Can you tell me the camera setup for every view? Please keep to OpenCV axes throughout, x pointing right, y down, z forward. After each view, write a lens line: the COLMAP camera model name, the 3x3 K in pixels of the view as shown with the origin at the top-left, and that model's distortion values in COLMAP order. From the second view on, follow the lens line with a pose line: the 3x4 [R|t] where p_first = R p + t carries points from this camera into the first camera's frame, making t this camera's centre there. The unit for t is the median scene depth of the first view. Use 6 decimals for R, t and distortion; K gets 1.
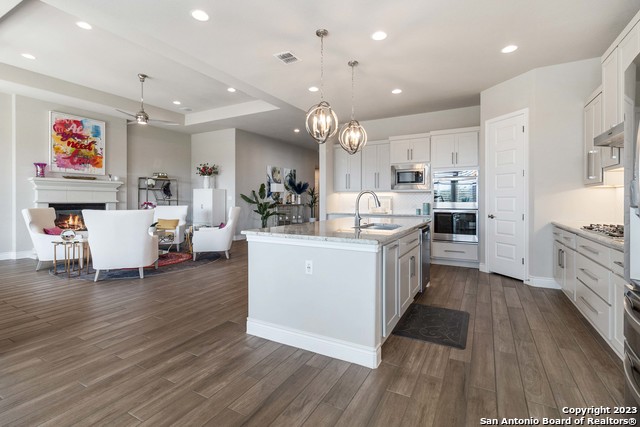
lens RADIAL K [[299.0, 0, 321.4], [0, 299.0, 201.0], [0, 0, 1]] dist [0.001822, 0.000141]
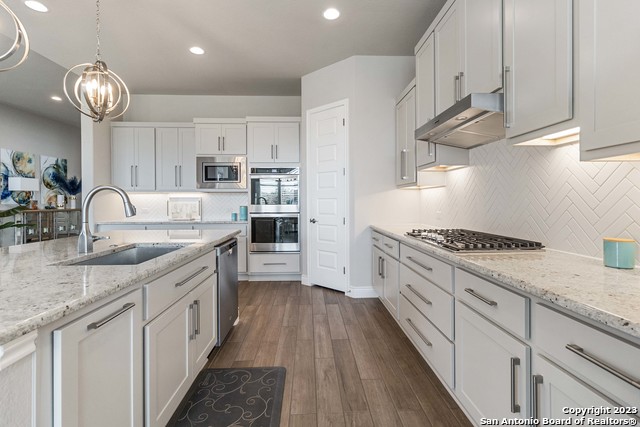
lens RADIAL K [[299.0, 0, 321.4], [0, 299.0, 201.0], [0, 0, 1]] dist [0.001822, 0.000141]
pose [[0.854956, -0.001988, 0.518697, 0.143477], [0.006084, 0.999962, -0.006196, -0.000816], [-0.518665, 0.008454, 0.854936, 0.253495]]
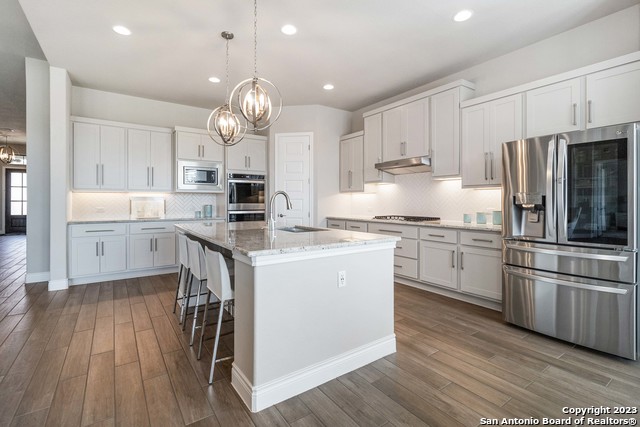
lens RADIAL K [[299.0, 0, 321.4], [0, 299.0, 201.0], [0, 0, 1]] dist [0.001822, 0.000141]
pose [[0.439482, 0.000427, 0.898251, -0.439387], [0.003996, 0.999989, -0.002431, -0.001906], [-0.898243, 0.004658, 0.439475, 0.345094]]
